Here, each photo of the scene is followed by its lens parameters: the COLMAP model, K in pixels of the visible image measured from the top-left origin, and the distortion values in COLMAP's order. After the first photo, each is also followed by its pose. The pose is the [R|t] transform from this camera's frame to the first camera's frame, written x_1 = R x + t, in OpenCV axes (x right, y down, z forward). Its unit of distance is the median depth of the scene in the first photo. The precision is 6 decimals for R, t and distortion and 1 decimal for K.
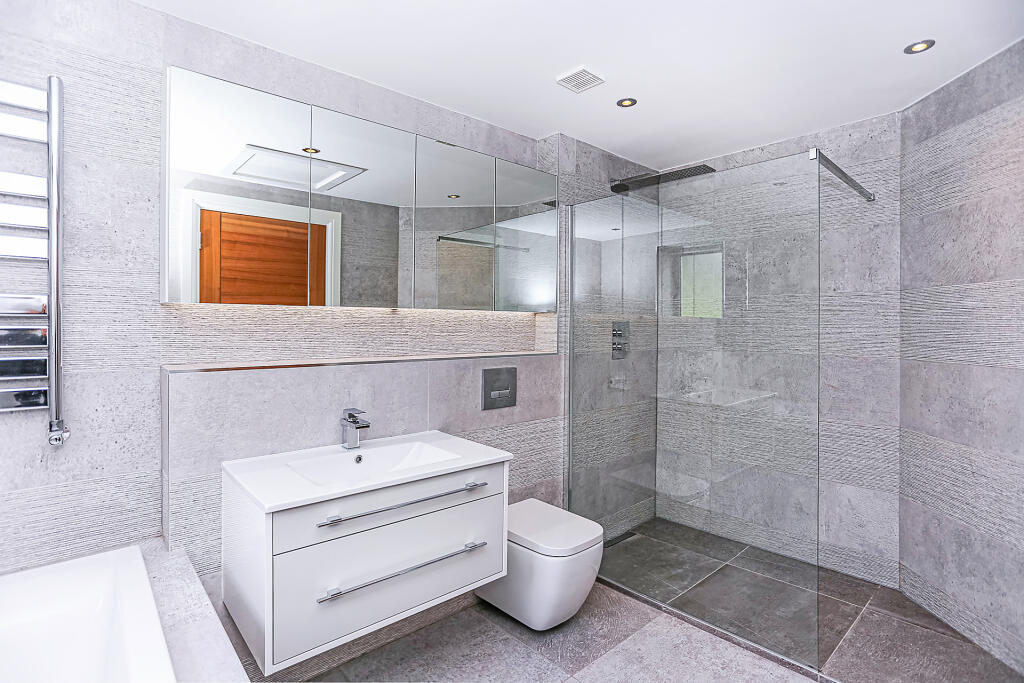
lens RADIAL K [[508.0, 0, 512.0], [0, 508.0, 341.5], [0, 0, 1]] dist [-0.075678, 0.031237]
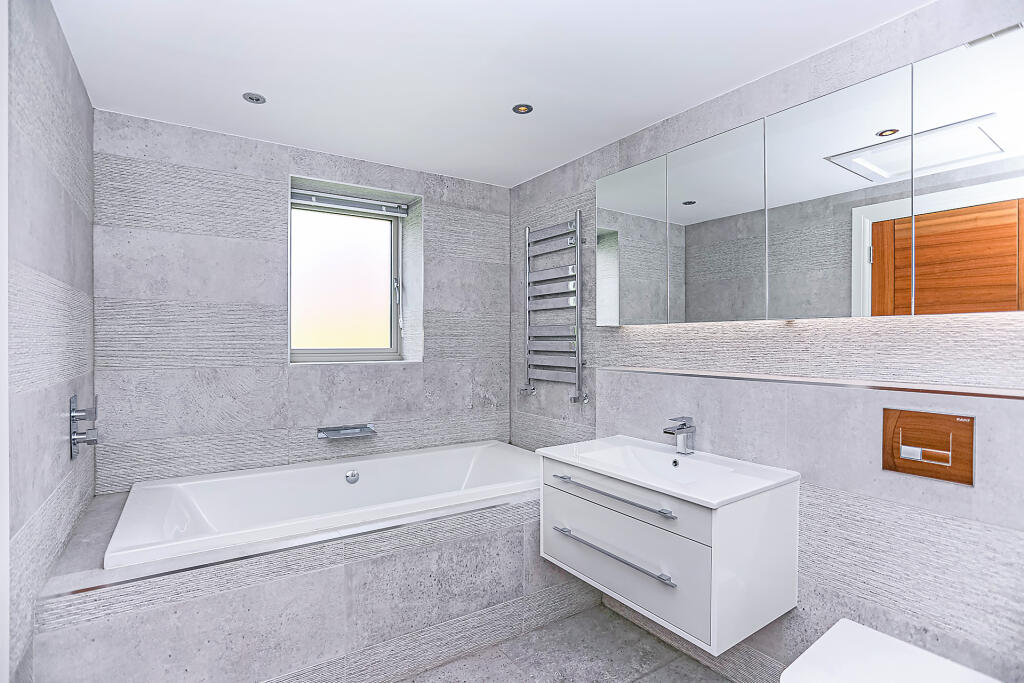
lens RADIAL K [[508.0, 0, 512.0], [0, 508.0, 341.5], [0, 0, 1]] dist [-0.075678, 0.031237]
pose [[-0.159413, -0.000655, -0.987212, 0.685085], [-0.030606, 0.999522, 0.004279, -0.018551], [0.986737, 0.030897, -0.159357, 0.676833]]
